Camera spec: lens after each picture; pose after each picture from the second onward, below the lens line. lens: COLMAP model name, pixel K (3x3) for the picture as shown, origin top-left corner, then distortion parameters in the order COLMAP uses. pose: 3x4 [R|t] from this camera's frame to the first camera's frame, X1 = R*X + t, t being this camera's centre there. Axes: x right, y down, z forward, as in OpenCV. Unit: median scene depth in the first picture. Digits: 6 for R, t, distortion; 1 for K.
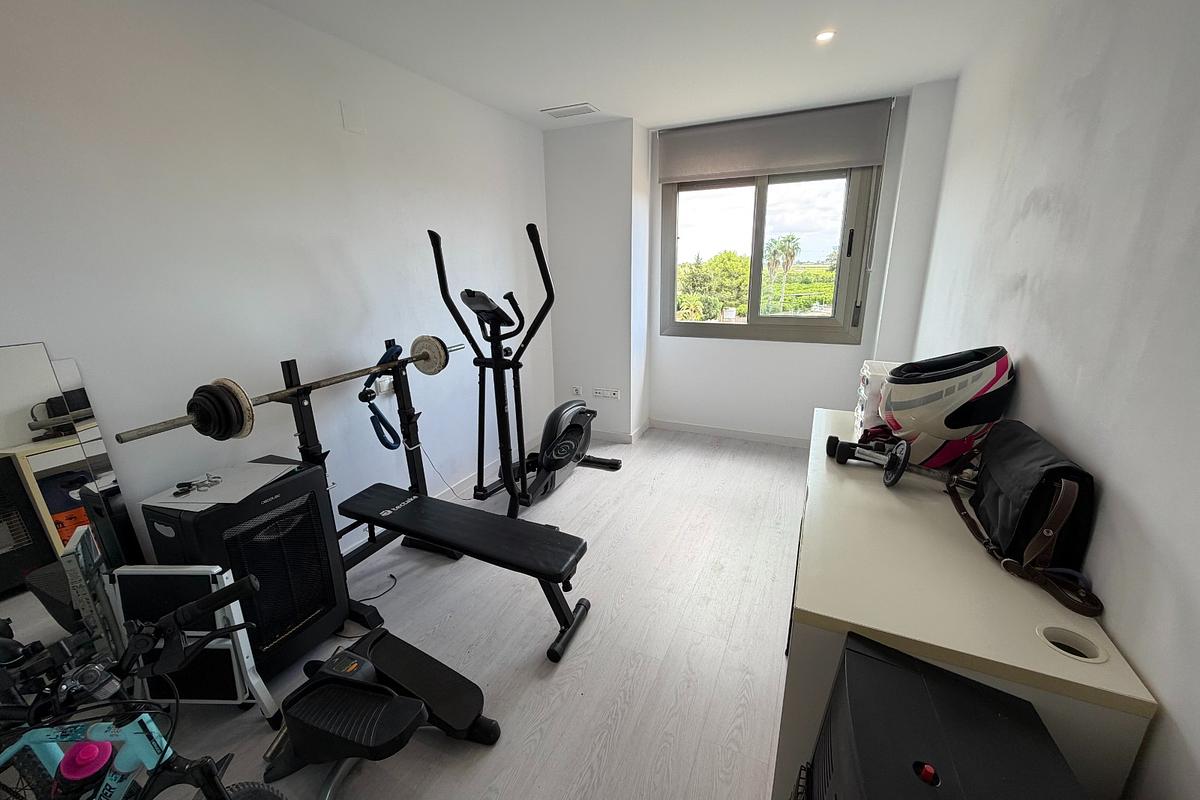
lens RADIAL K [[477.4, 0, 596.9], [0, 477.4, 407.8], [0, 0, 1]] dist [0.000855, -0.000360]
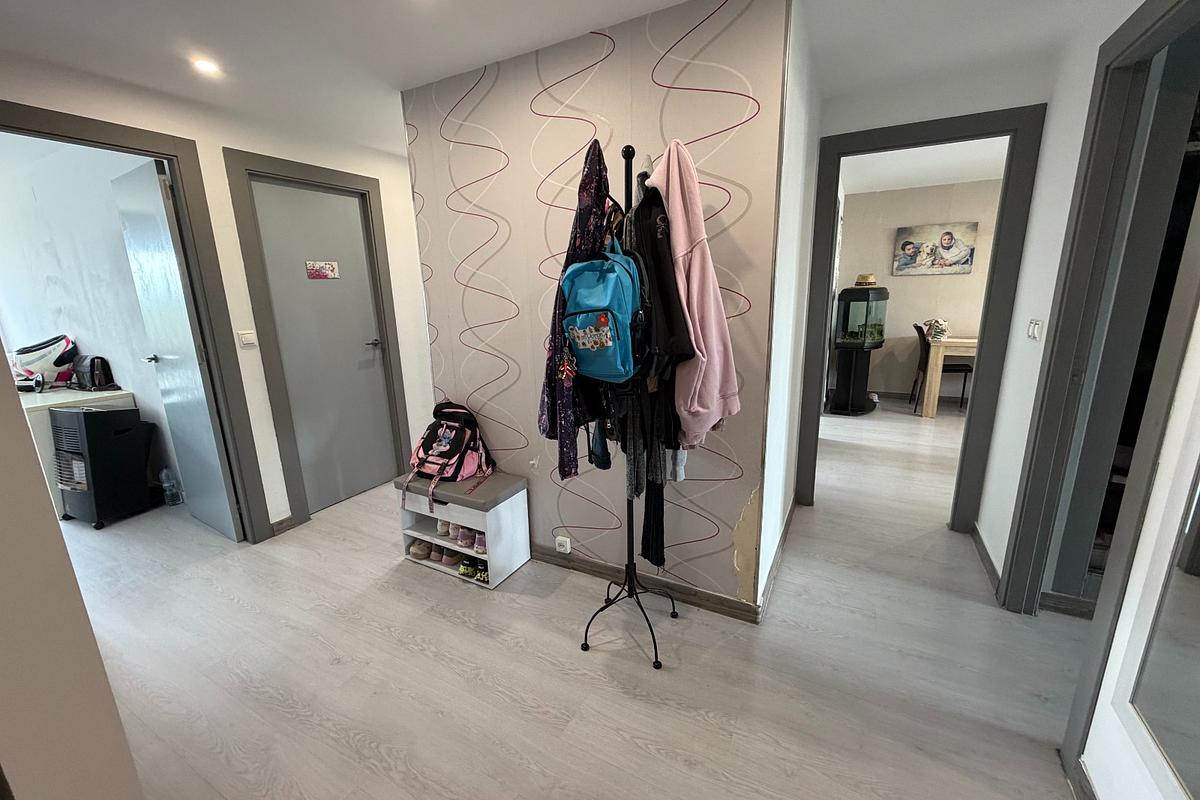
lens RADIAL K [[477.4, 0, 600.5], [0, 477.4, 404.4], [0, 0, 1]] dist [0.000855, -0.000360]
pose [[0.045201, -0.200464, 0.978658, -1.774512], [0.290752, 0.939888, 0.179094, 0.654376], [-0.955730, 0.276451, 0.100769, -2.105686]]
